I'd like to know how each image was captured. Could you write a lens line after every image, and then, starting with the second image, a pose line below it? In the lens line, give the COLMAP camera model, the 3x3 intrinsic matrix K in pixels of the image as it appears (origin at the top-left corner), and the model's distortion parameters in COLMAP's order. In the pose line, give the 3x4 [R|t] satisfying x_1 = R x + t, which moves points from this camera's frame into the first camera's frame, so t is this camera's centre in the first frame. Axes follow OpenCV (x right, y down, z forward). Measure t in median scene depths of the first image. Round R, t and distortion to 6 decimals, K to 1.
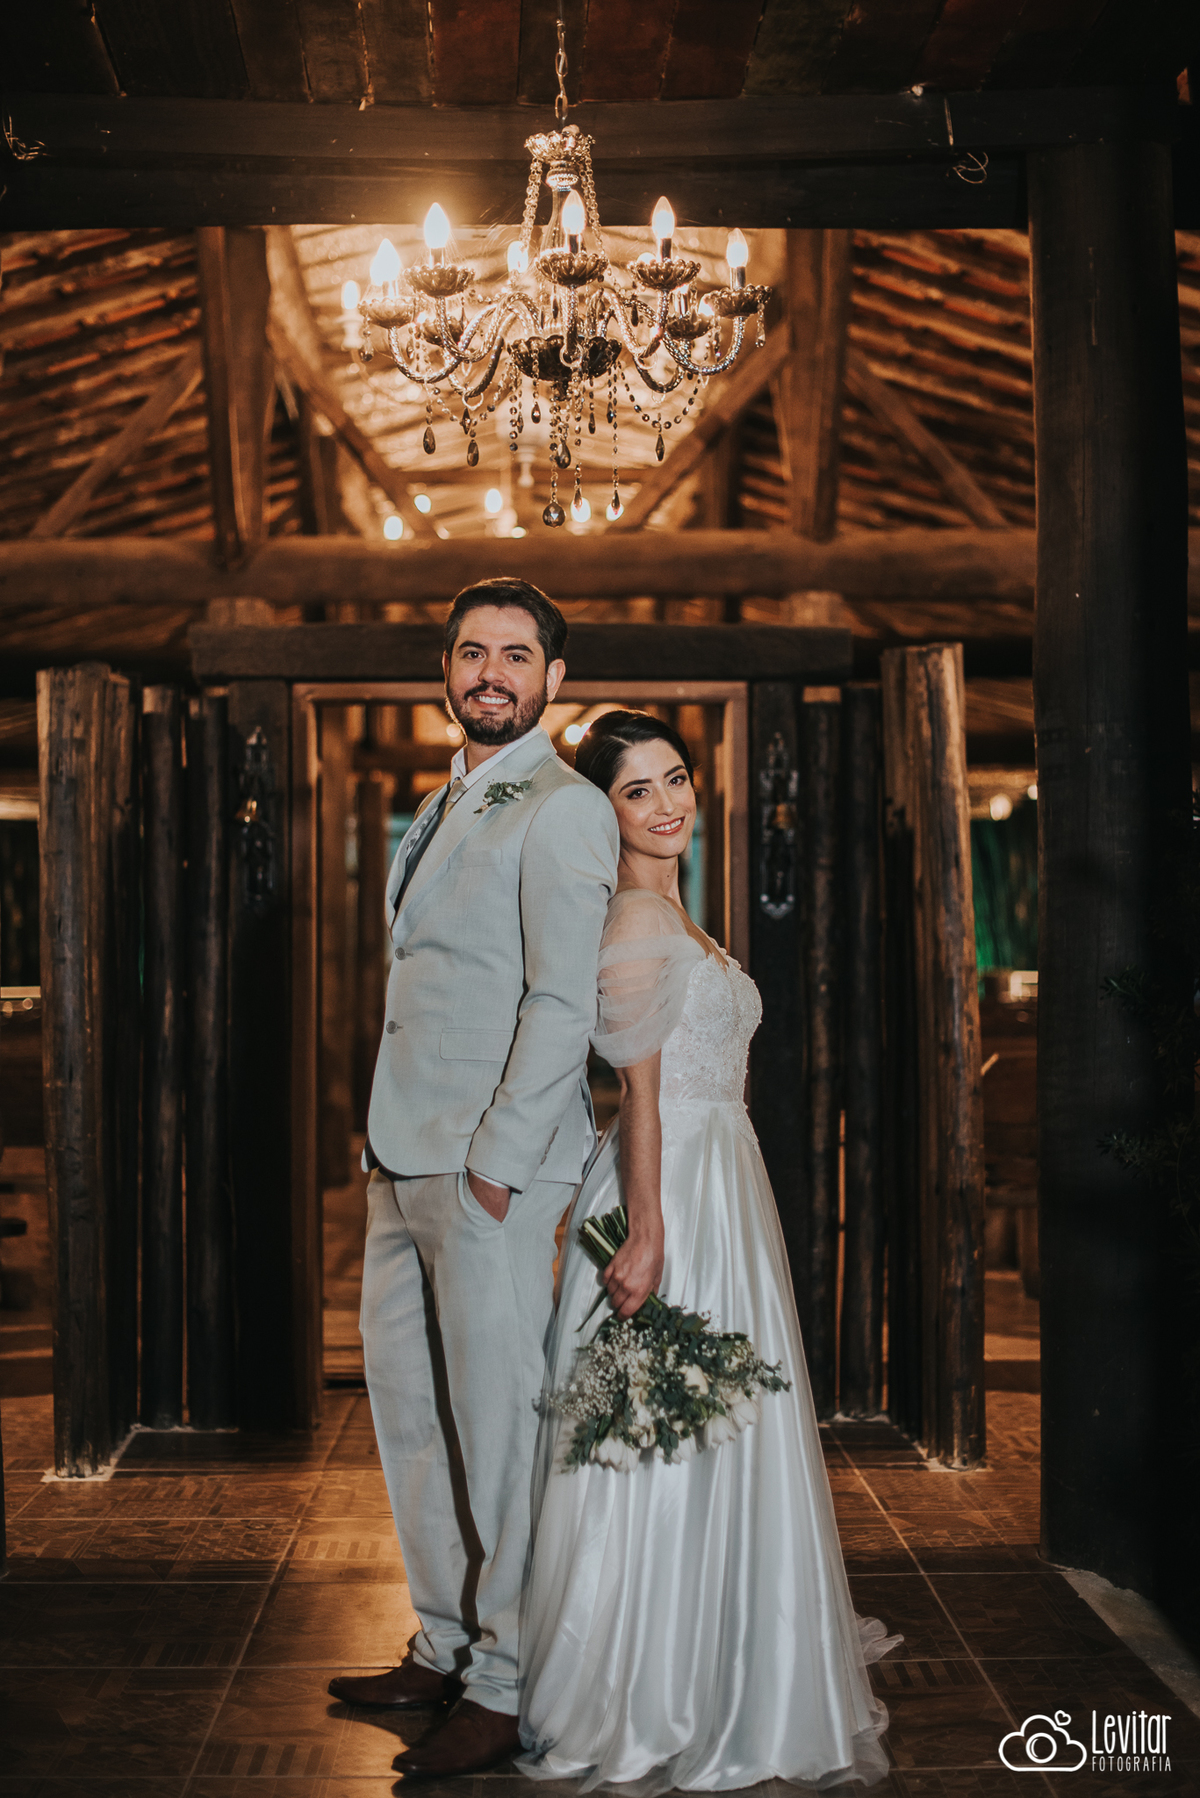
lens RADIAL K [[2673.0, 0, 600.0], [0, 2673.0, 899.0], [0, 0, 1]] dist [-0.148231, 0.093135]
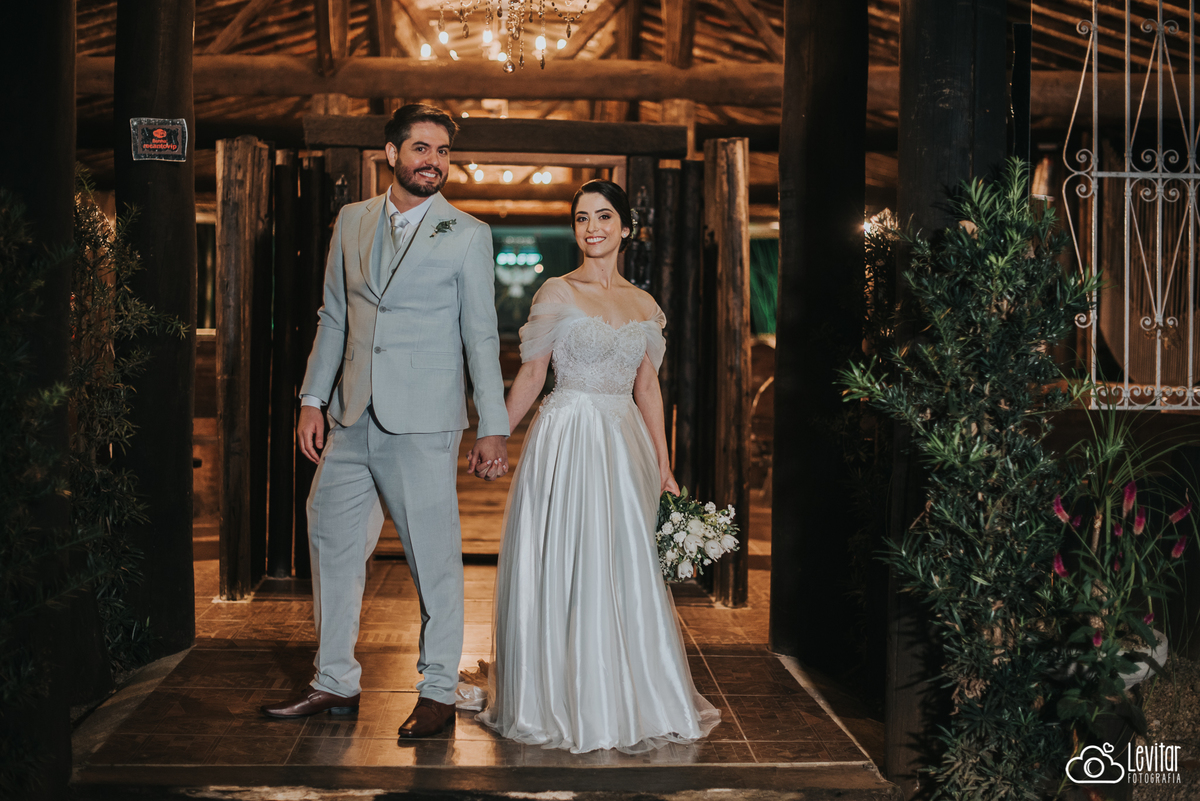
lens RADIAL K [[1721.8, 0, 600.0], [0, 1721.8, 400.5], [0, 0, 1]] dist [-0.145271, 0.076293]
pose [[0.999345, 0.024478, 0.026641, 0.012839], [-0.026232, 0.997367, 0.067604, 0.002038], [-0.024916, -0.068259, 0.997356, -0.124522]]
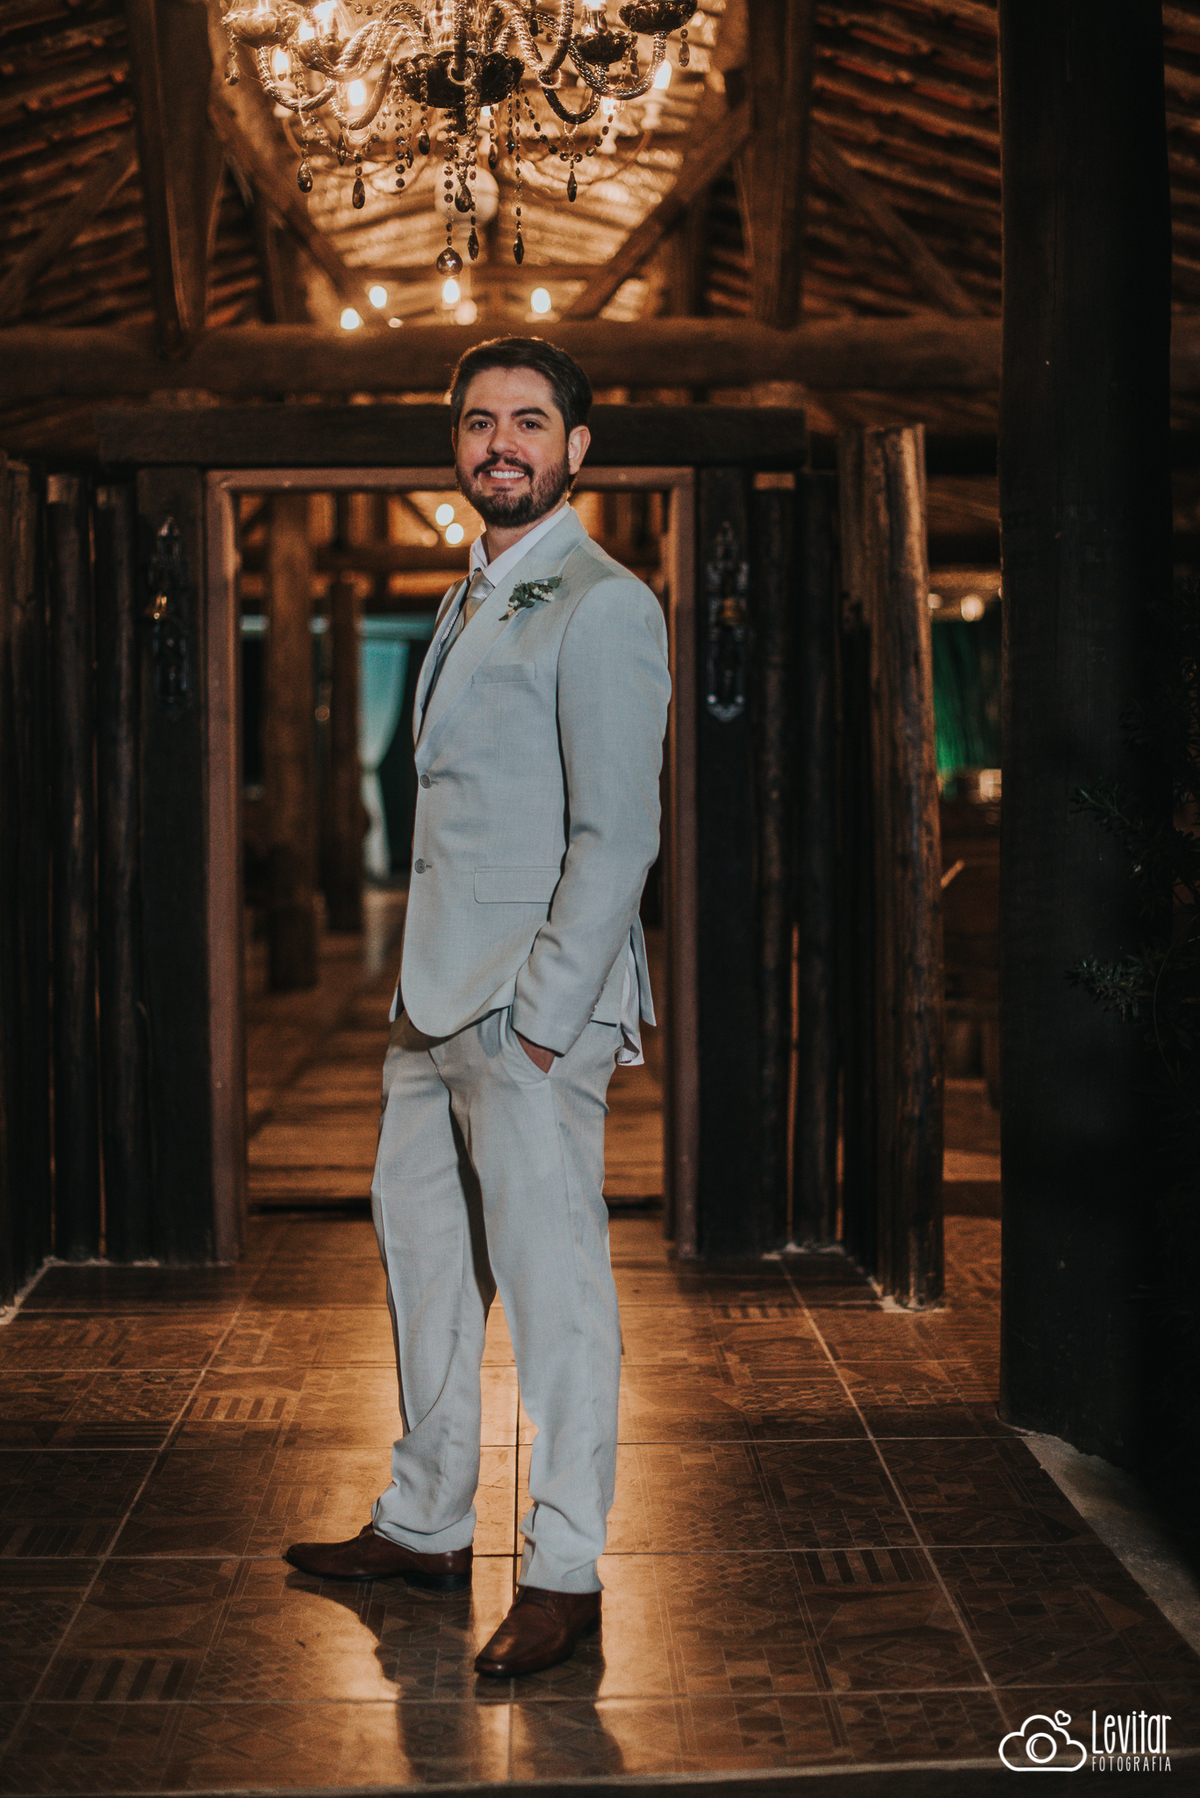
lens RADIAL K [[2579.9, 0, 598.7], [0, 2579.9, 878.5], [0, 0, 1]] dist [-0.145271, 0.076293]
pose [[0.999989, -0.001748, 0.004428, 0.018444], [0.001436, 0.997575, 0.069590, -0.000495], [-0.004539, -0.069583, 0.997566, 0.098377]]
